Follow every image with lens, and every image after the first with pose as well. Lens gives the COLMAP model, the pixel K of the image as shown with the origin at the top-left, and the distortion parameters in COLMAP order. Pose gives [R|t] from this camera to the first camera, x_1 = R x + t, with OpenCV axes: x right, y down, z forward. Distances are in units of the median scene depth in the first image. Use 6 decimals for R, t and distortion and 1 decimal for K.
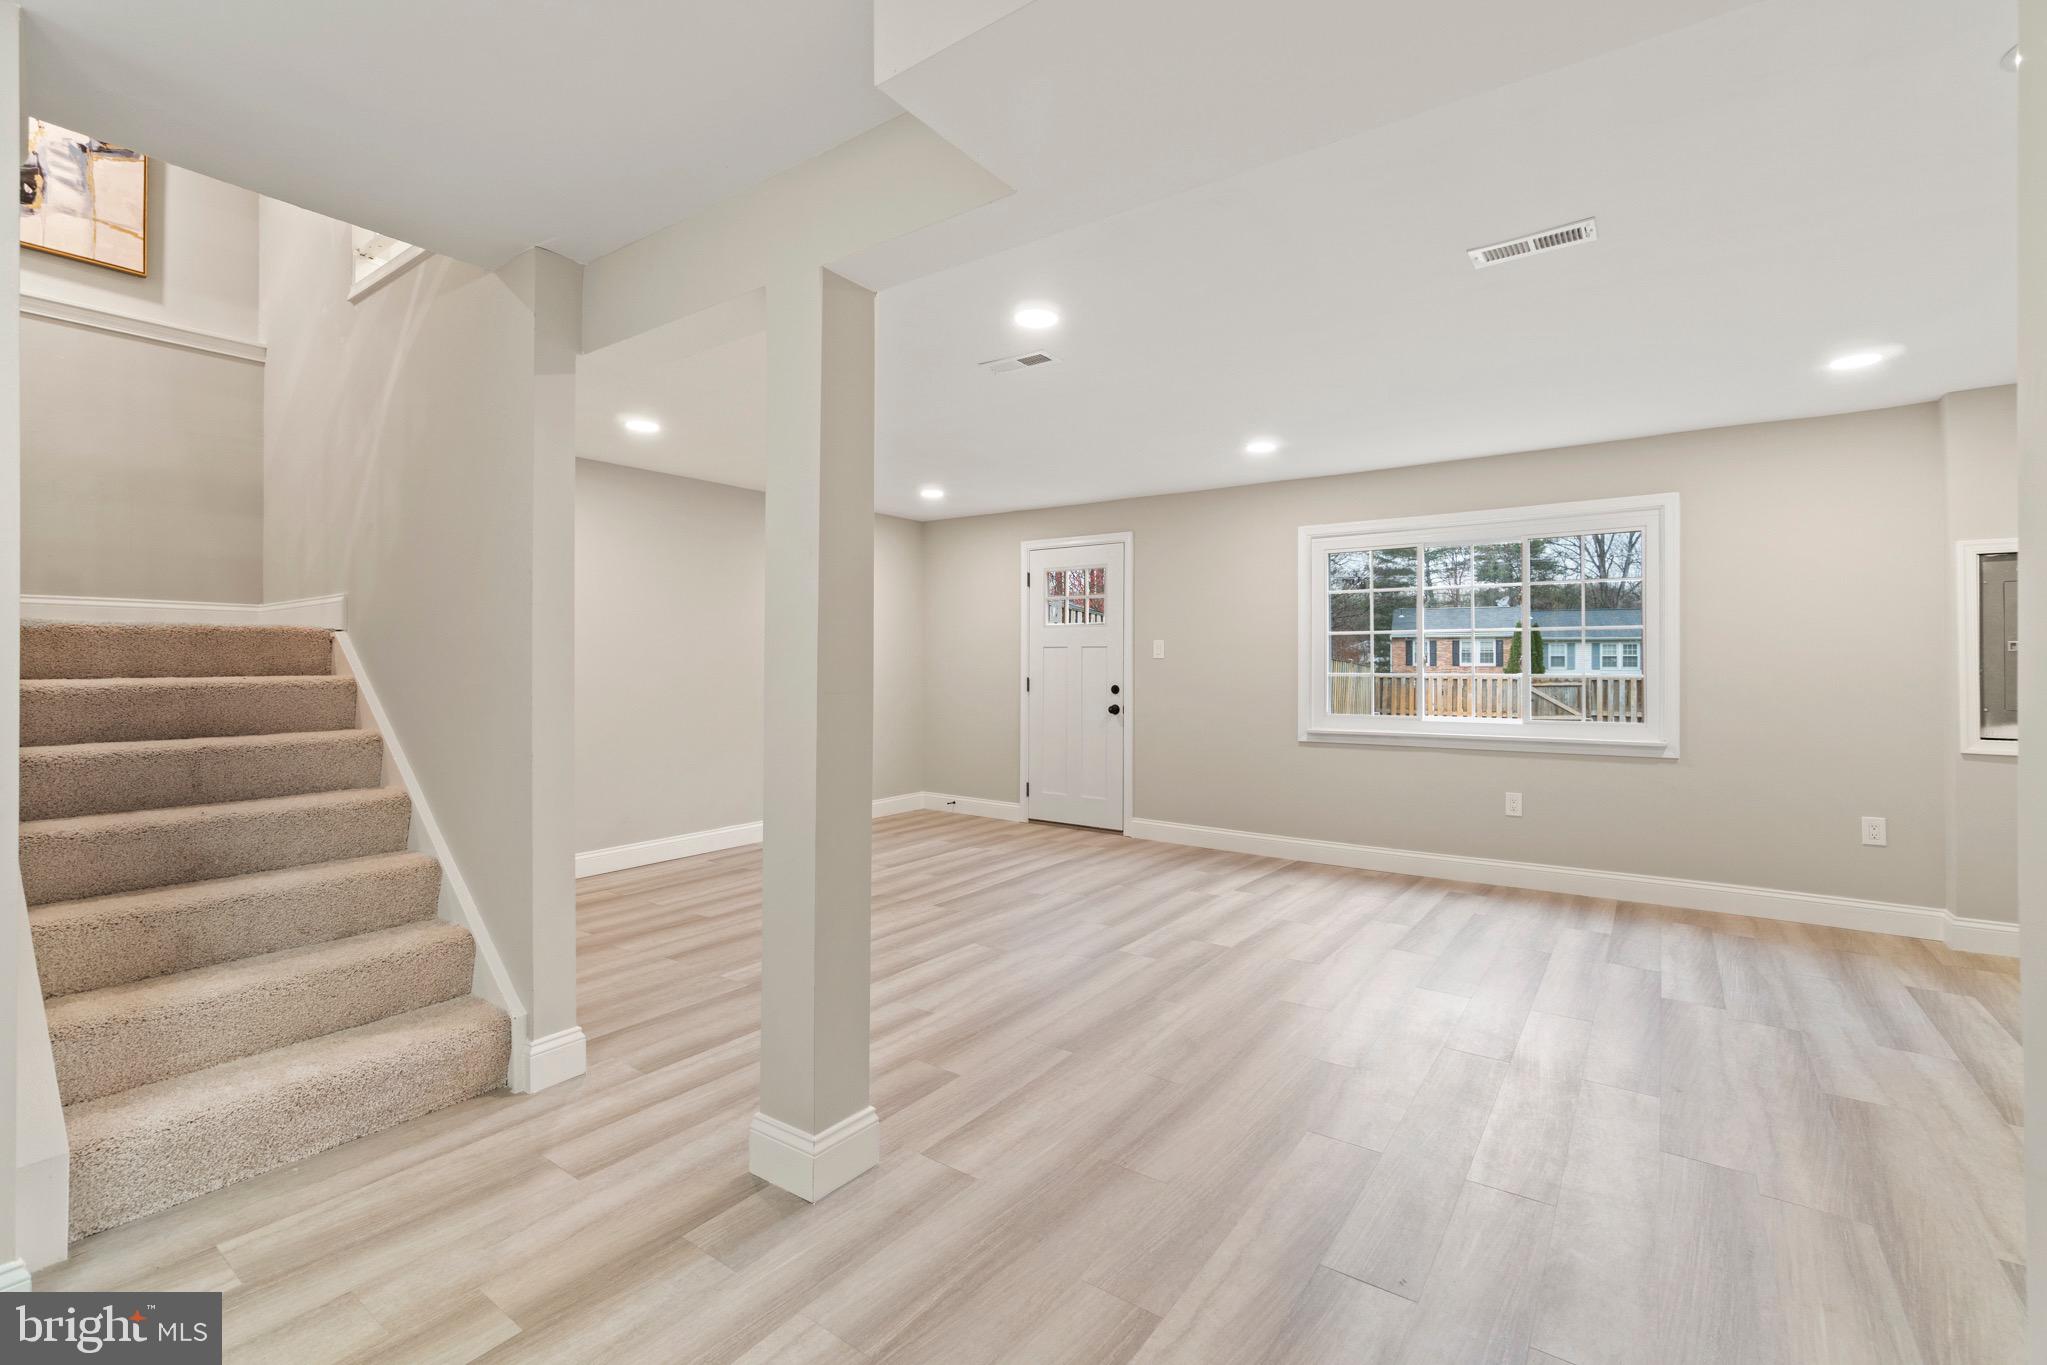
lens RADIAL K [[879.1, 0, 1025.2], [0, 879.1, 668.8], [0, 0, 1]] dist [0.000065, 0.000046]
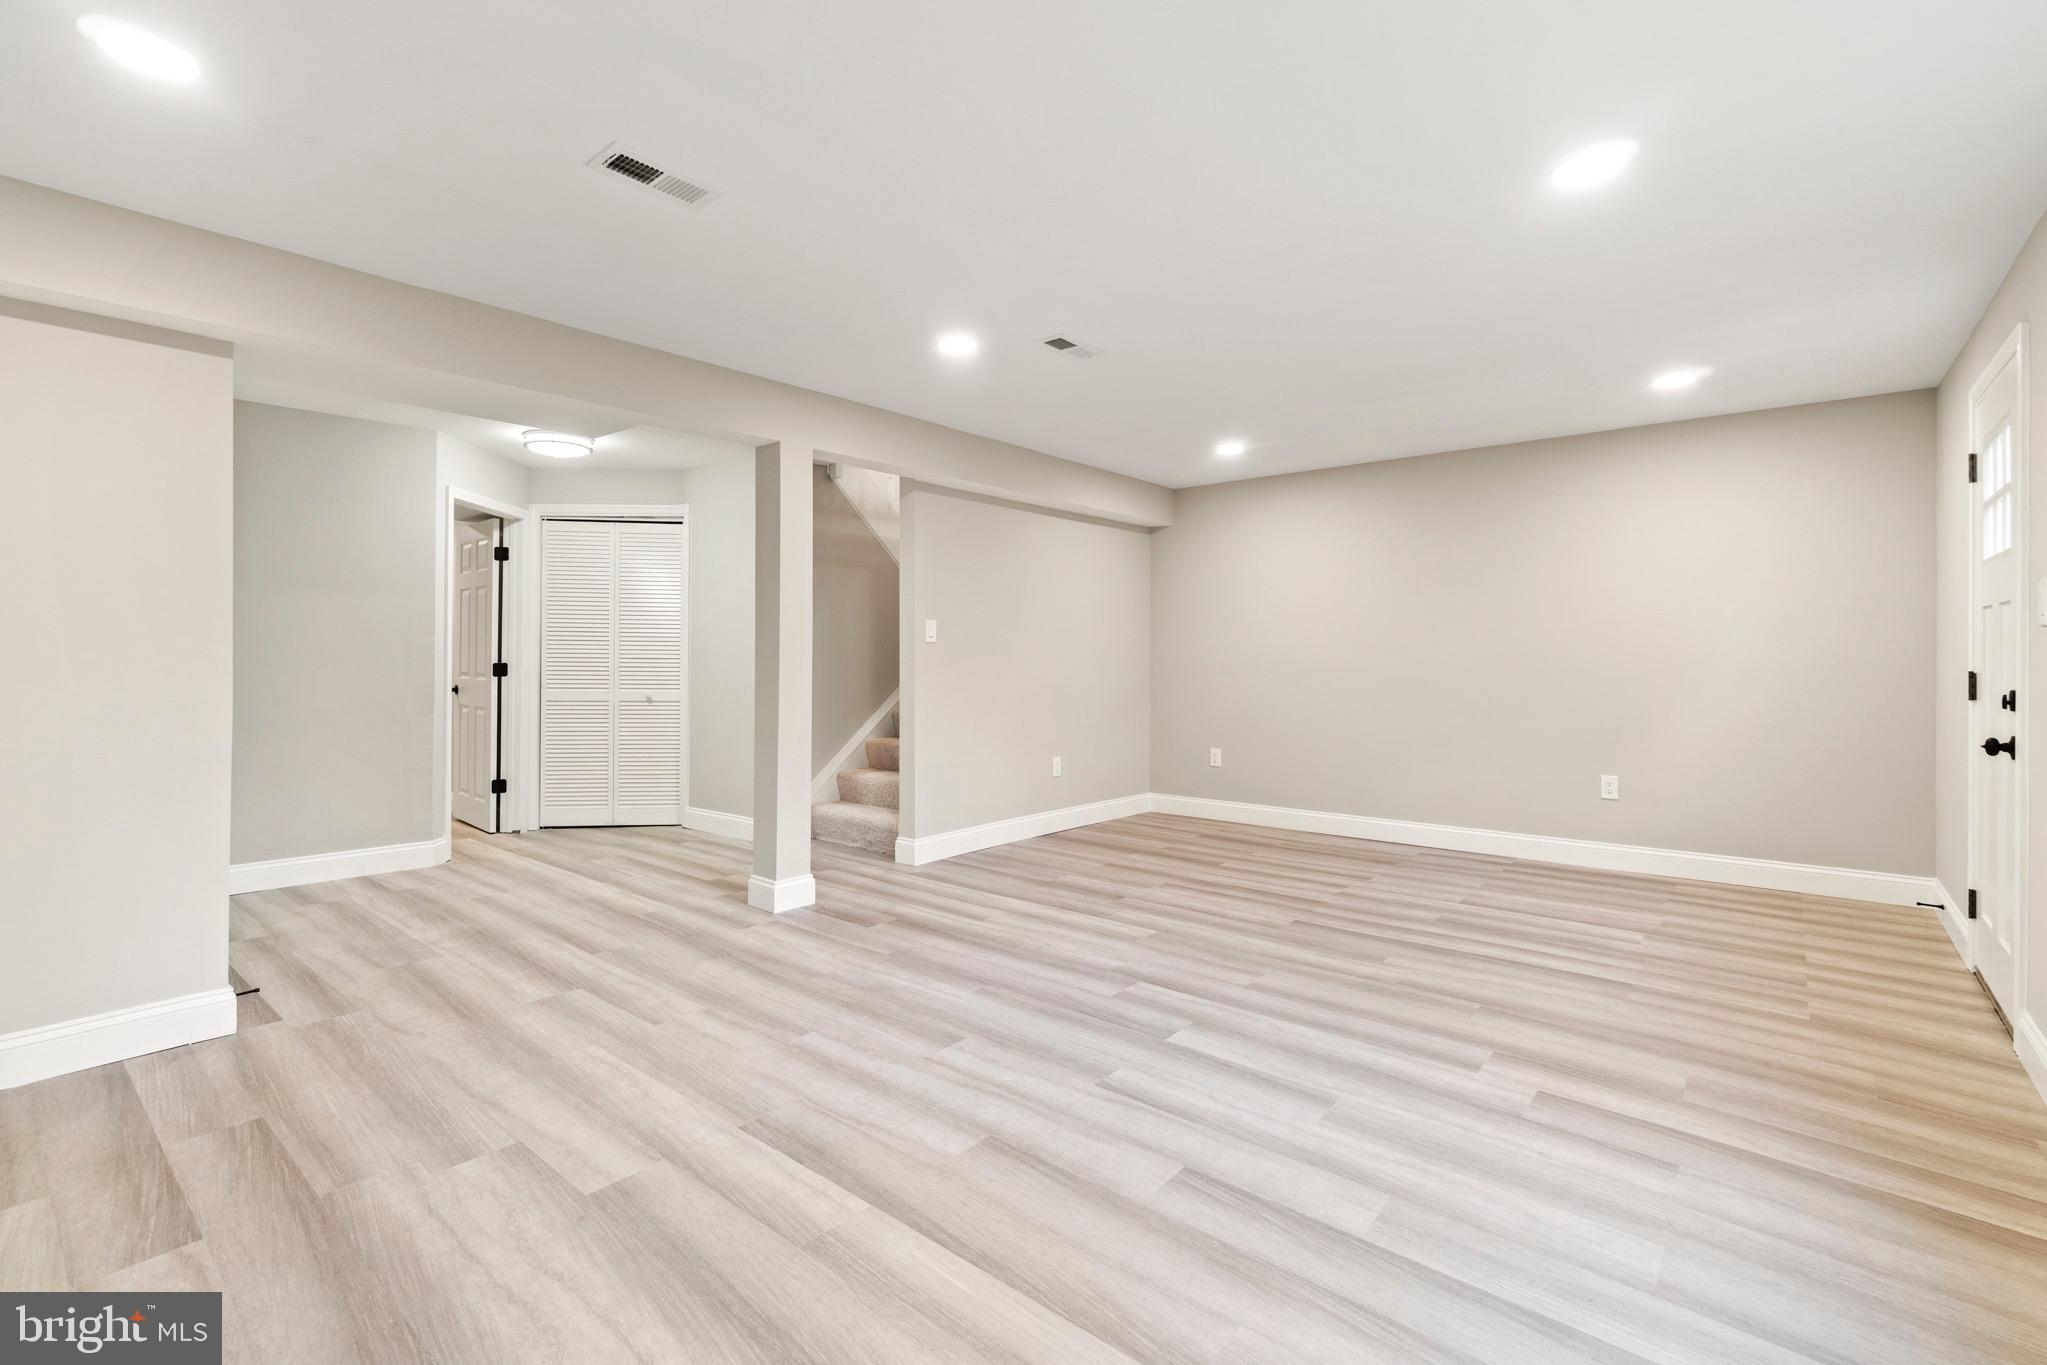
lens RADIAL K [[879.1, 0, 1025.2], [0, 879.1, 668.8], [0, 0, 1]] dist [0.000065, 0.000046]
pose [[-0.048019, 0.014544, -0.998741, 1.203150], [-0.004330, 0.999882, 0.014769, 0.004577], [0.998837, 0.005034, -0.047951, 1.160557]]
